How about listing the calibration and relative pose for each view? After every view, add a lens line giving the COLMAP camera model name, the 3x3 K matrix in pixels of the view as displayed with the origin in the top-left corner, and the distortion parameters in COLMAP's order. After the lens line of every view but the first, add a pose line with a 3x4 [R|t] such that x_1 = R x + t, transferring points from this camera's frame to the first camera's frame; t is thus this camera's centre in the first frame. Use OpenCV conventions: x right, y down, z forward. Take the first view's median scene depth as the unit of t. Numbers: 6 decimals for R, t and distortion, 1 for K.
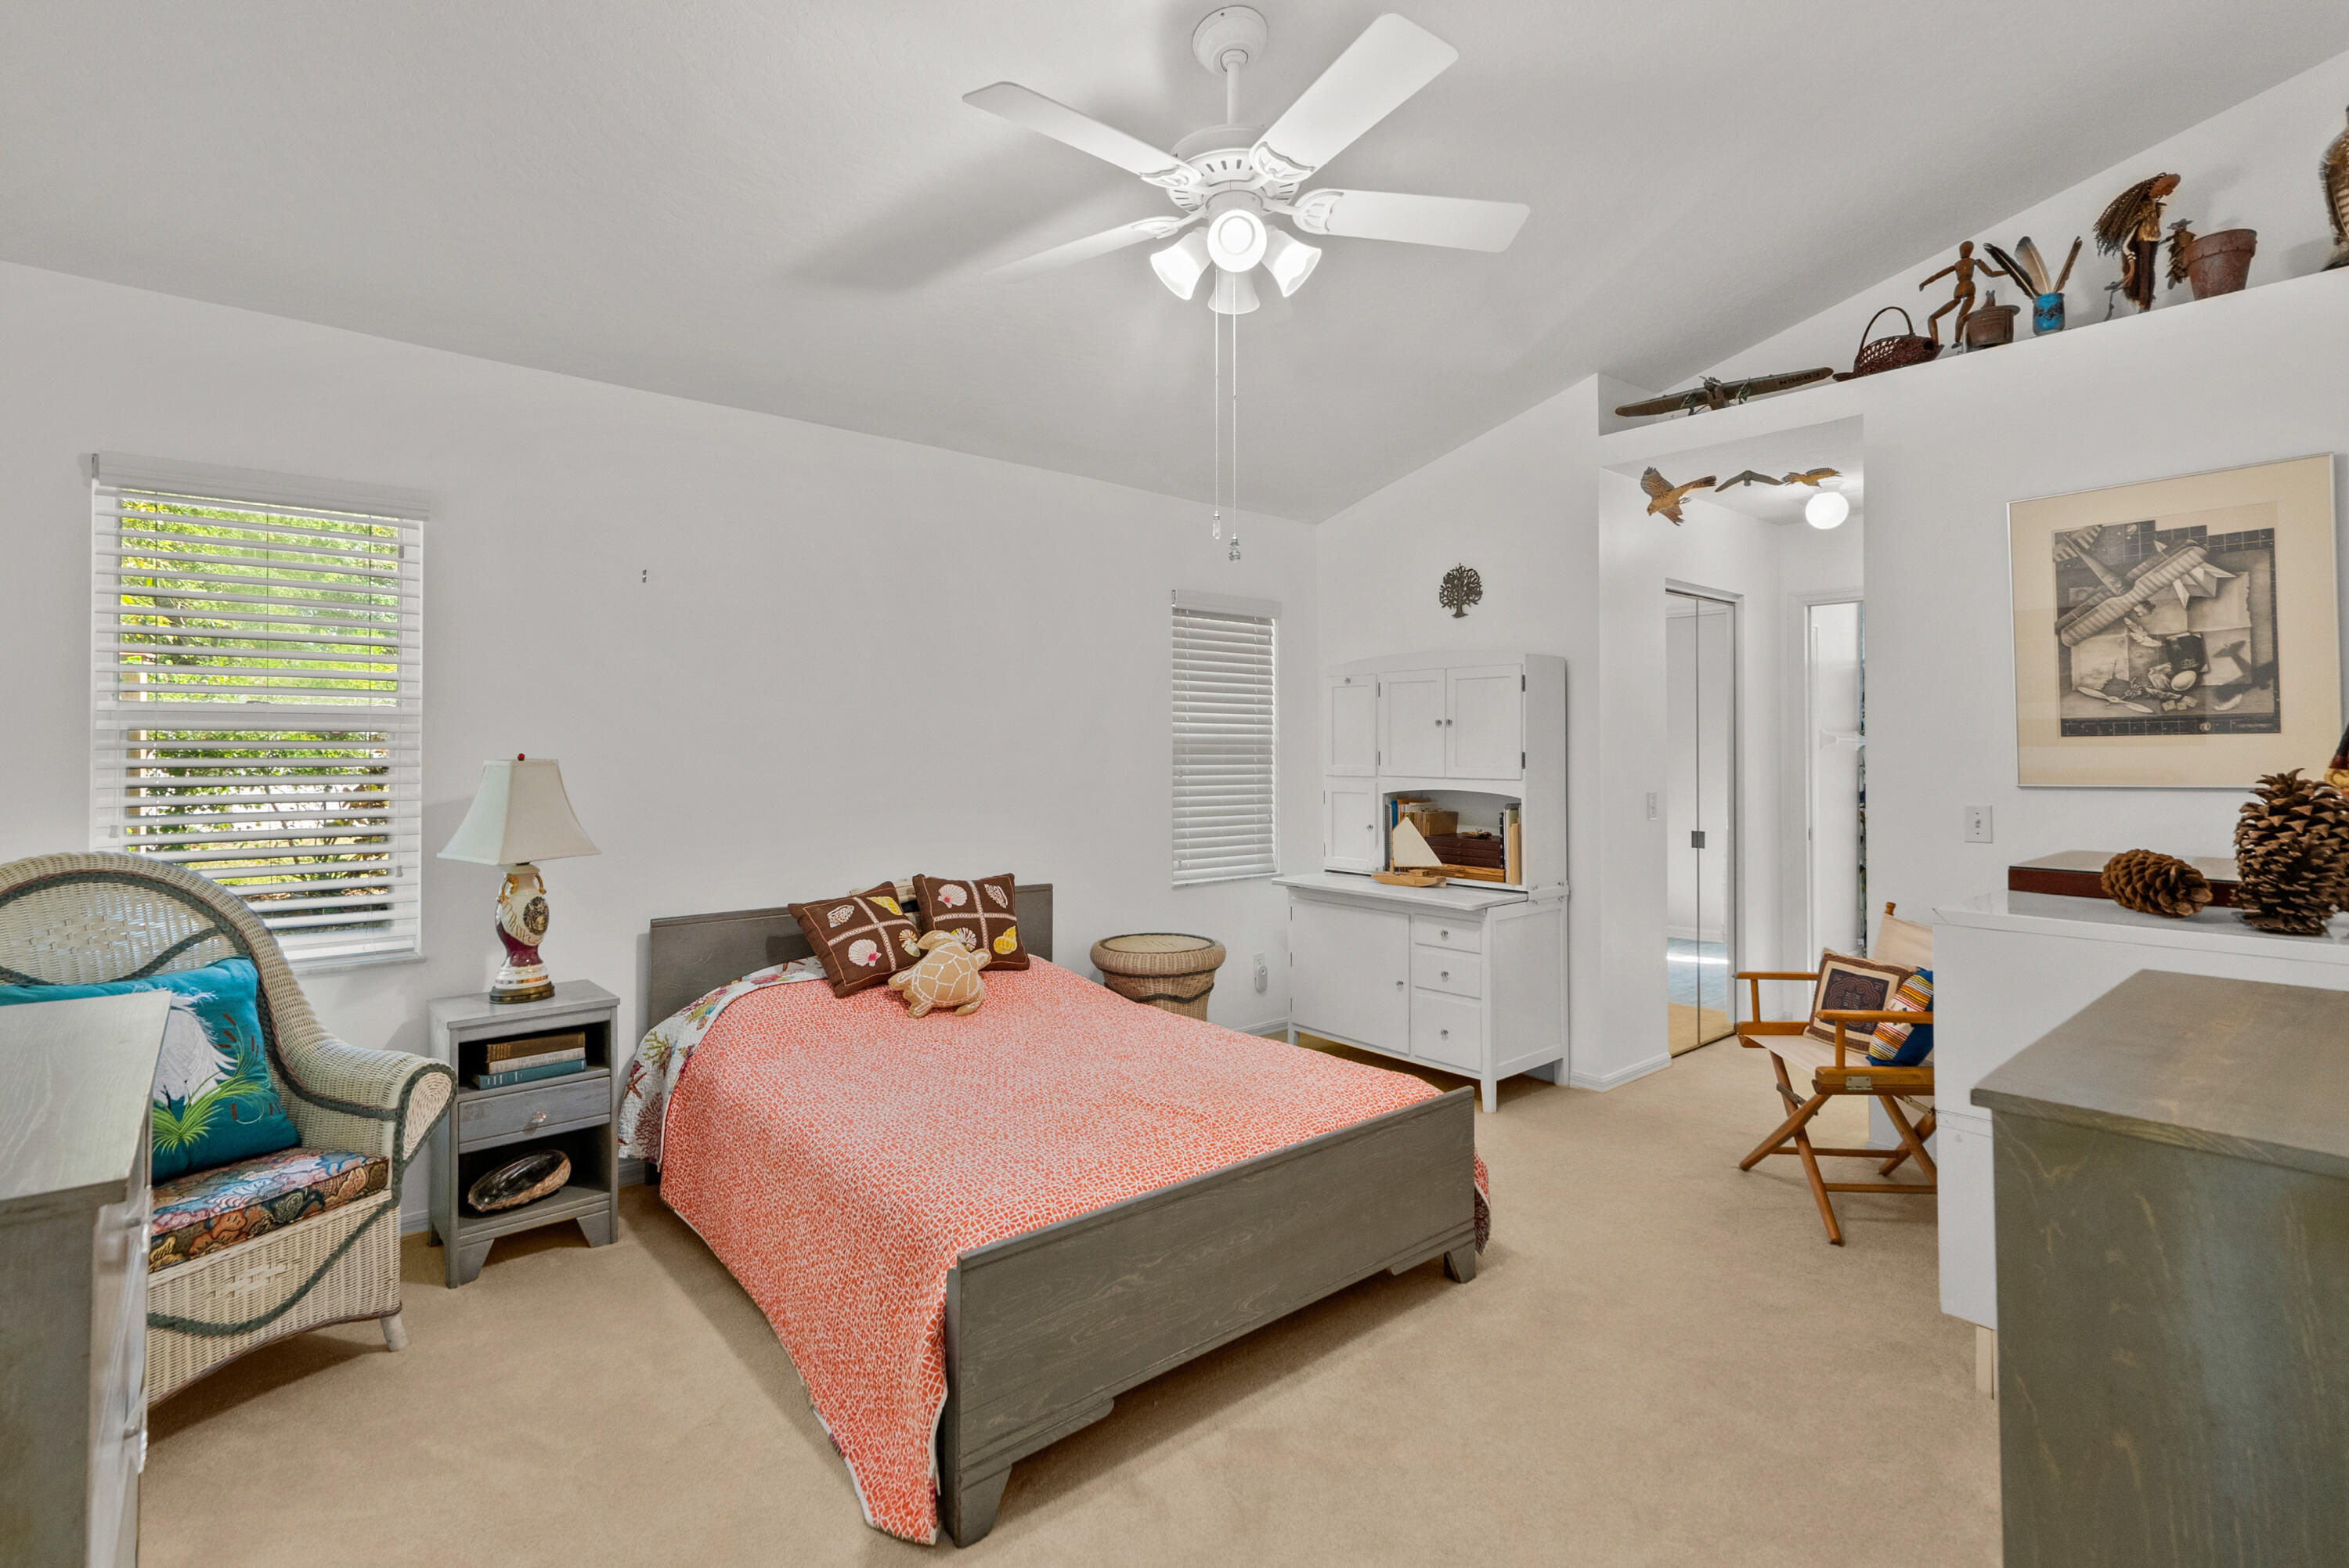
lens RADIAL K [[1078.3, 0, 1183.1], [0, 1078.3, 743.9], [0, 0, 1]] dist [-0.000742, -0.000022]
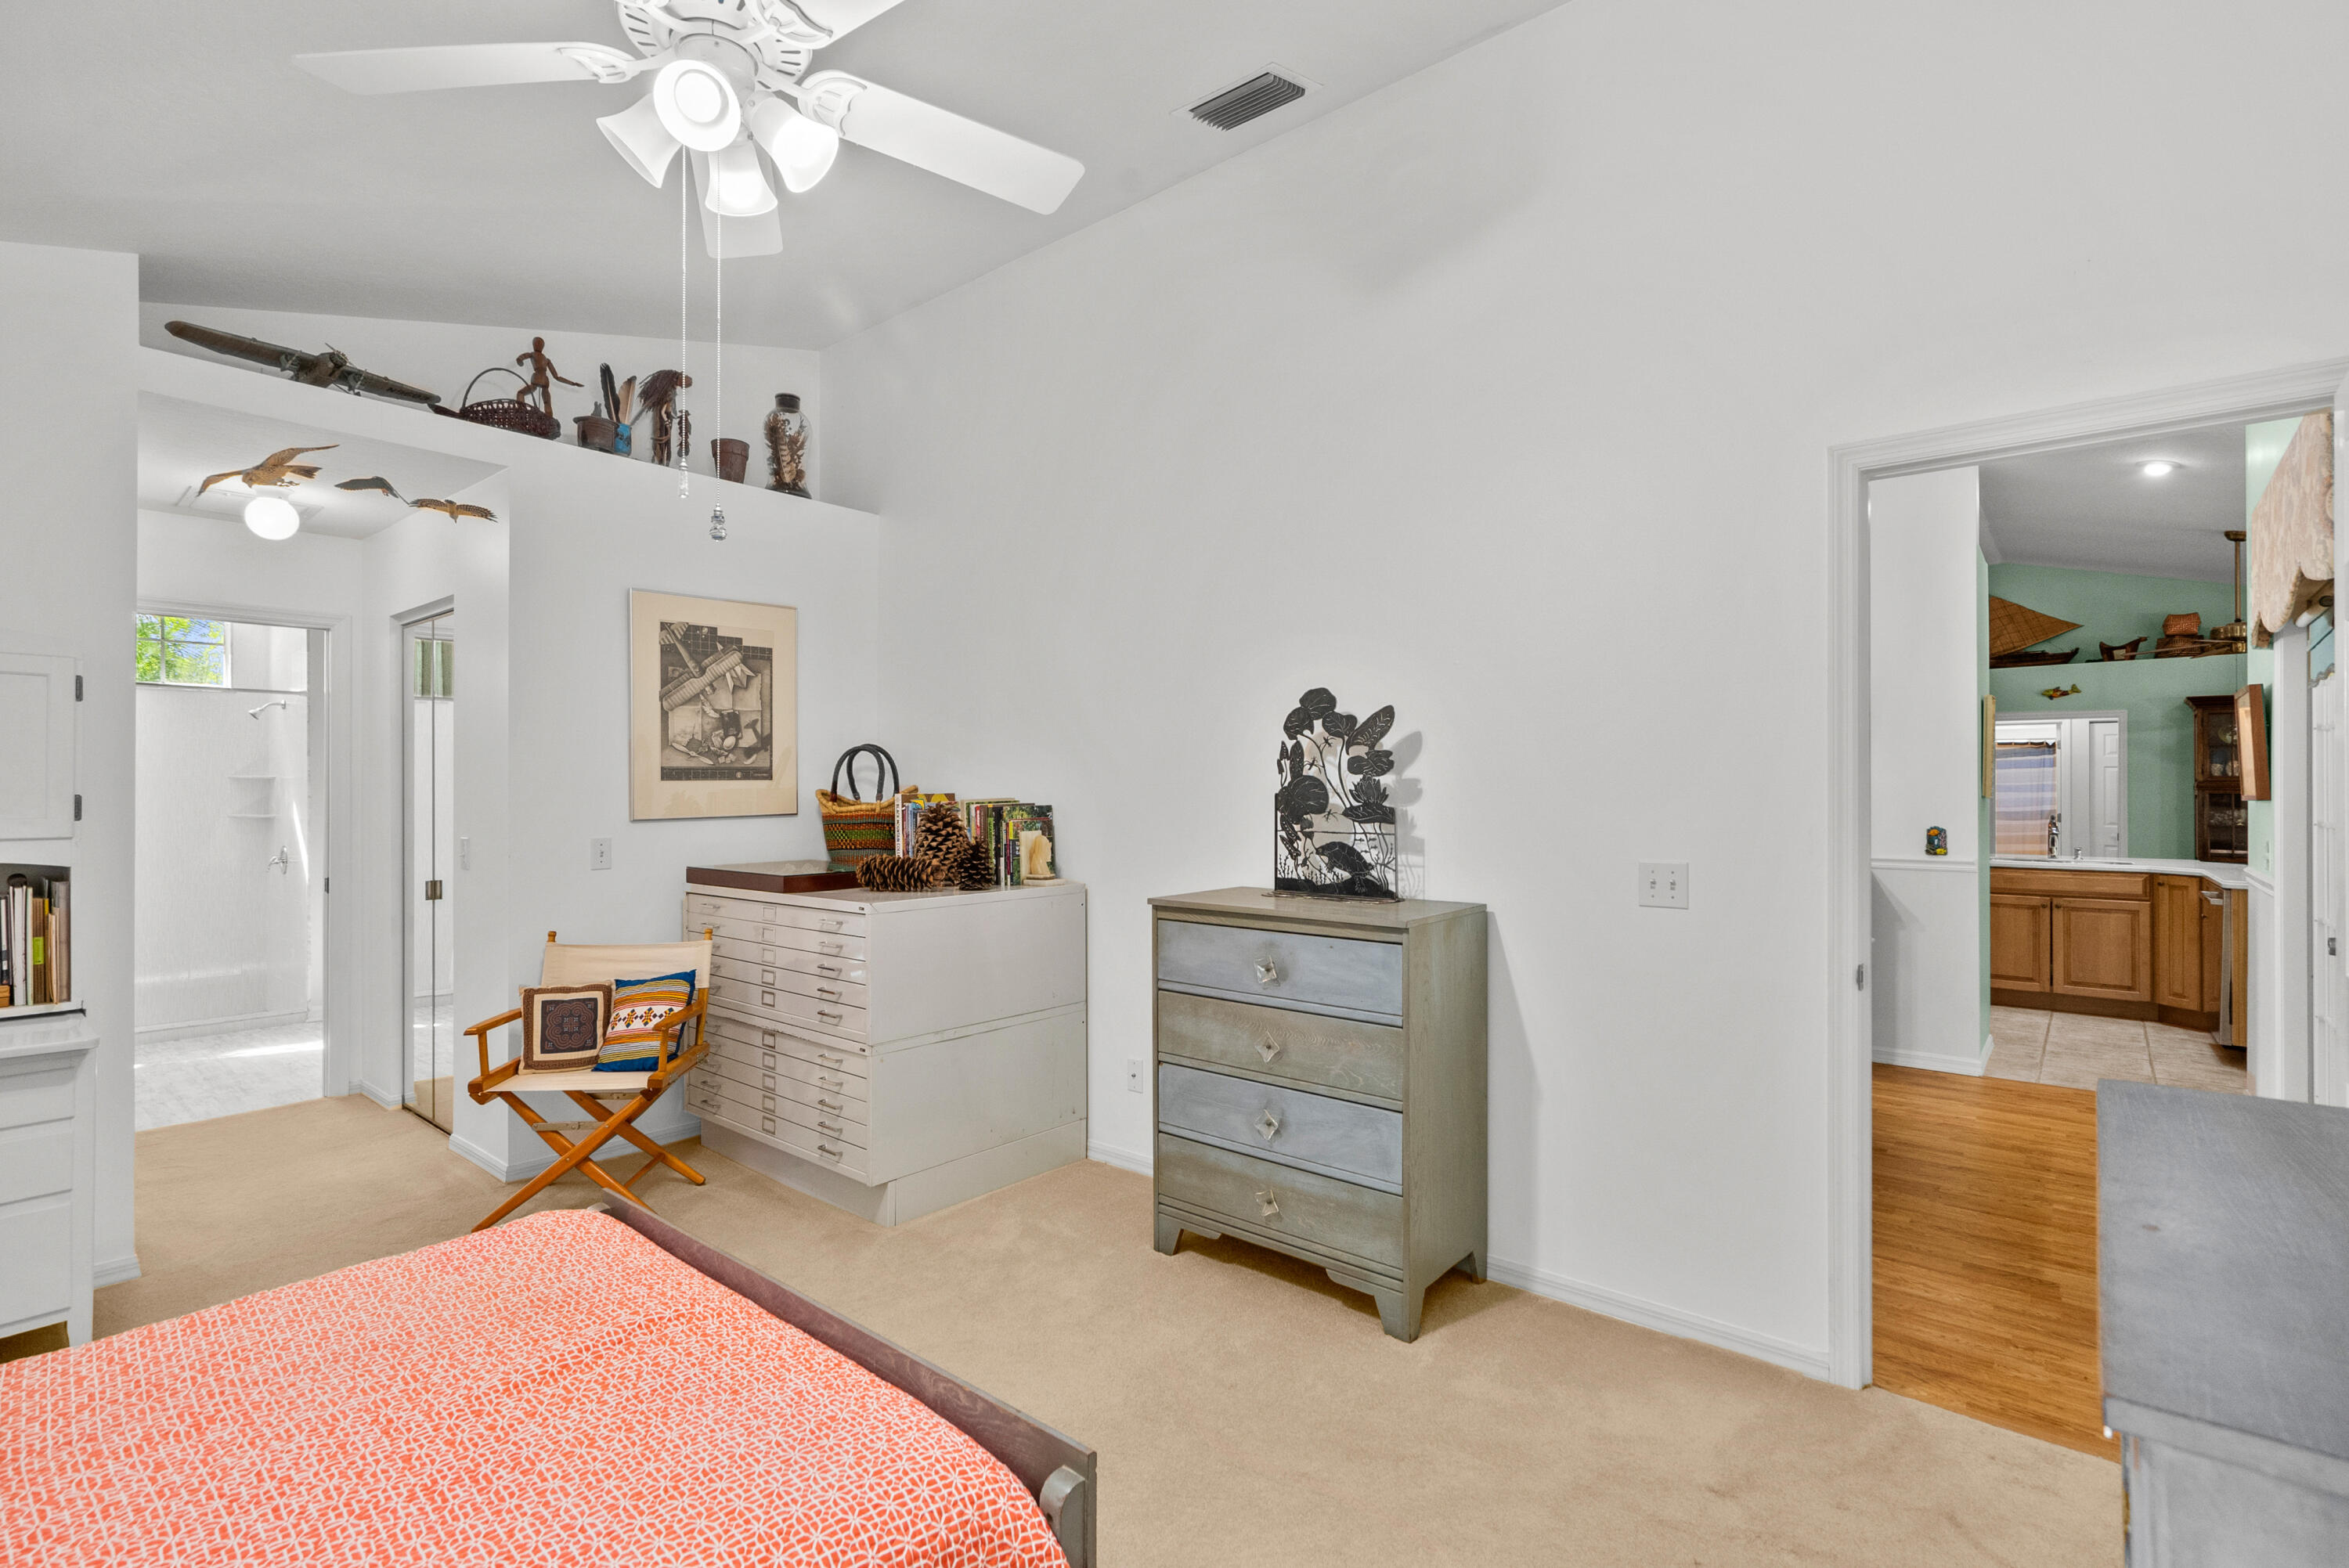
lens RADIAL K [[1095.5, 0, 1172.2], [0, 1095.5, 790.7], [0, 0, 1]] dist [0.002050, 0.000025]
pose [[-0.146439, 0.003812, 0.989212, -0.590556], [-0.001211, 0.999991, -0.004033, 0.010167], [-0.989219, -0.001788, -0.146433, 0.613330]]
